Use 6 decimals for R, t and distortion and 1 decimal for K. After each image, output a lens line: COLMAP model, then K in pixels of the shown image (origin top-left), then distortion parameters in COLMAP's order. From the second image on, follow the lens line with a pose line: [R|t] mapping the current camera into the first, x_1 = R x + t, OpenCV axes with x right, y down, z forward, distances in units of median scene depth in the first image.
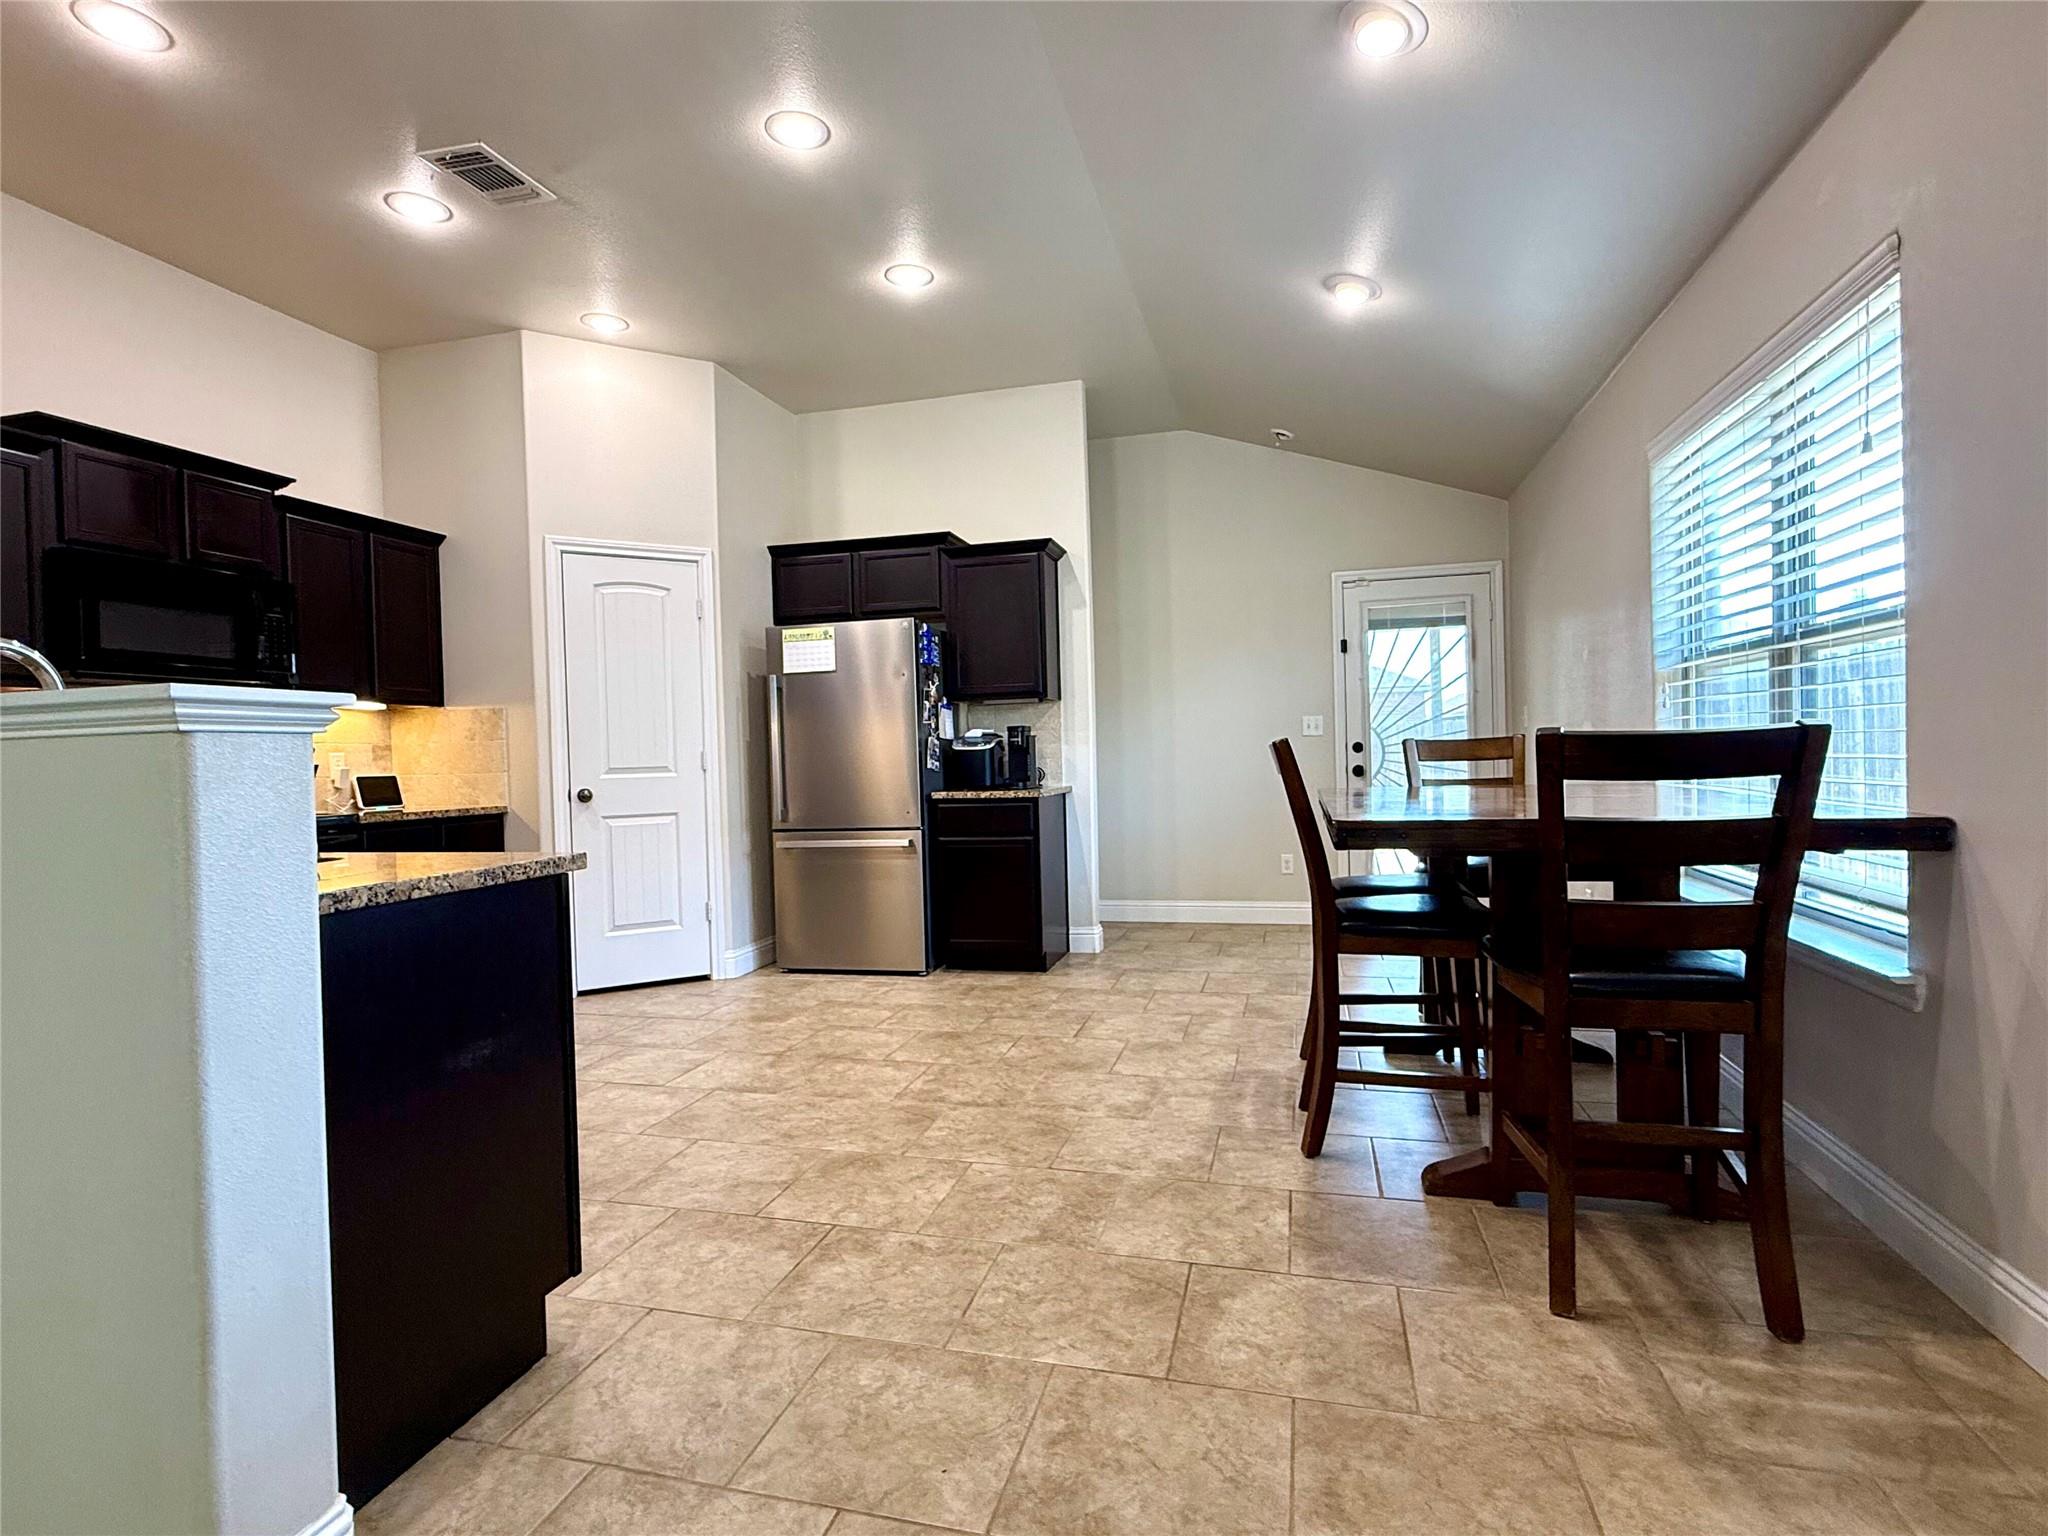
lens RADIAL K [[1026.8, 0, 1023.4], [0, 1026.8, 769.6], [0, 0, 1]] dist [0.000671, 0.000171]
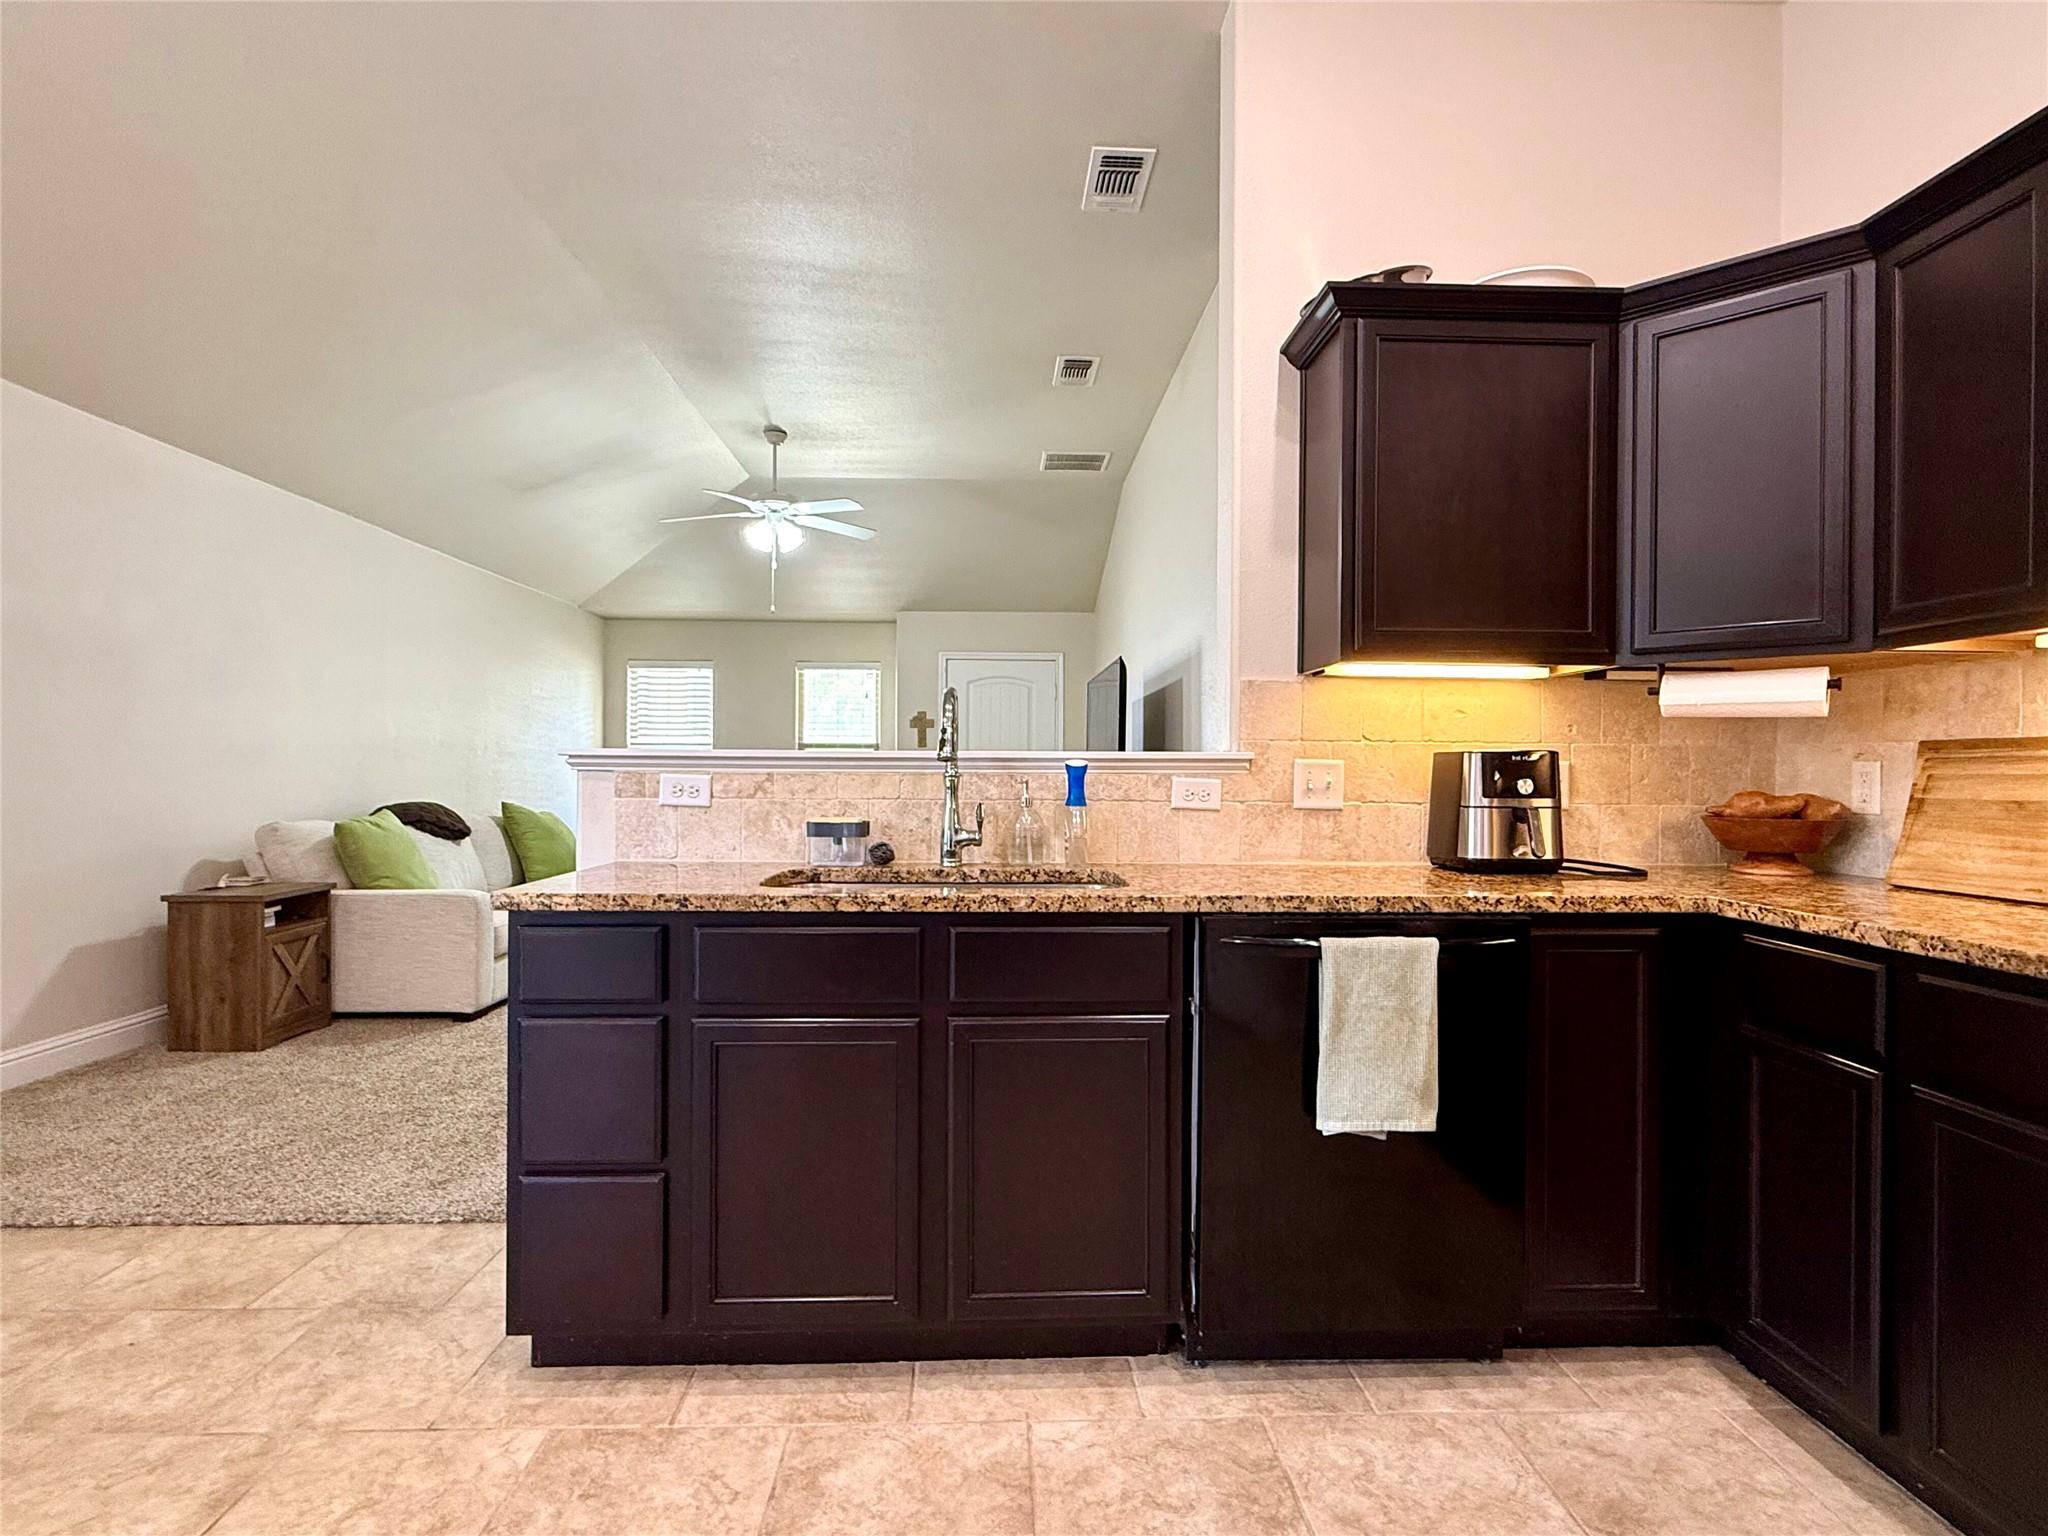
lens RADIAL K [[1026.8, 0, 1025.3], [0, 1026.8, 777.7], [0, 0, 1]] dist [0.000671, 0.000171]
pose [[-0.954452, 0.021794, -0.297568, -0.250098], [0.014377, 0.999530, 0.027092, -0.016717], [0.298018, 0.021580, -0.954316, 0.825162]]
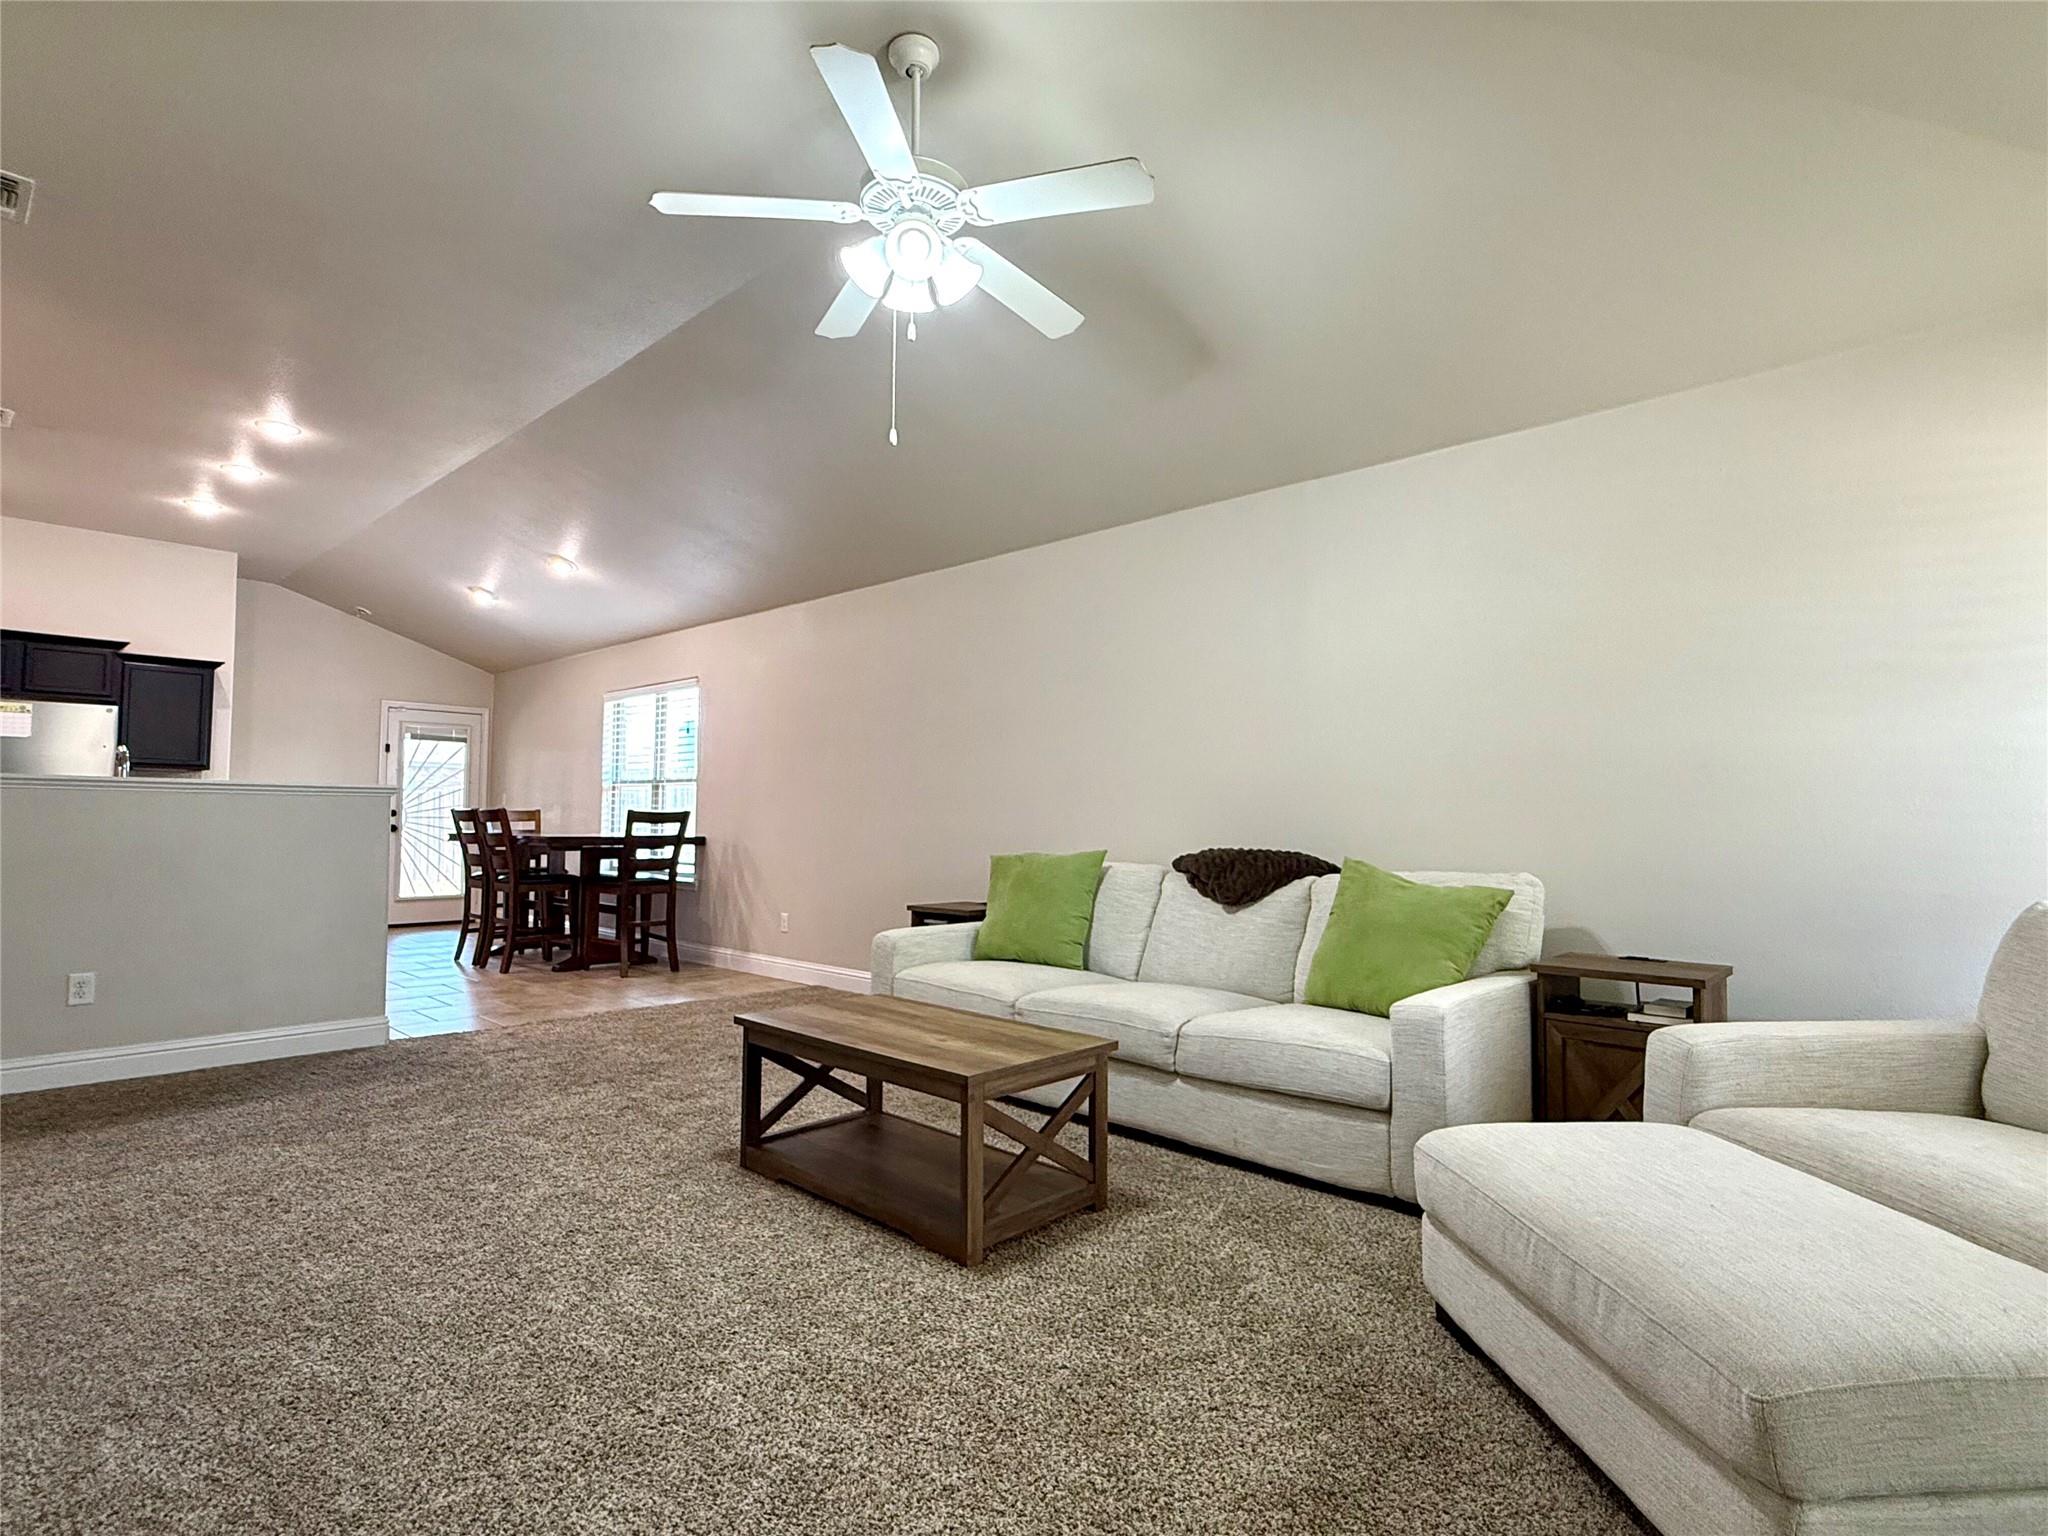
lens RADIAL K [[1026.8, 0, 1026.1], [0, 1026.8, 770.7], [0, 0, 1]] dist [0.000671, 0.000171]
pose [[0.456040, 0.074734, 0.886816, -0.797691], [-0.008072, 0.996774, -0.079849, 0.039586], [-0.889923, 0.029256, 0.455172, -0.731326]]
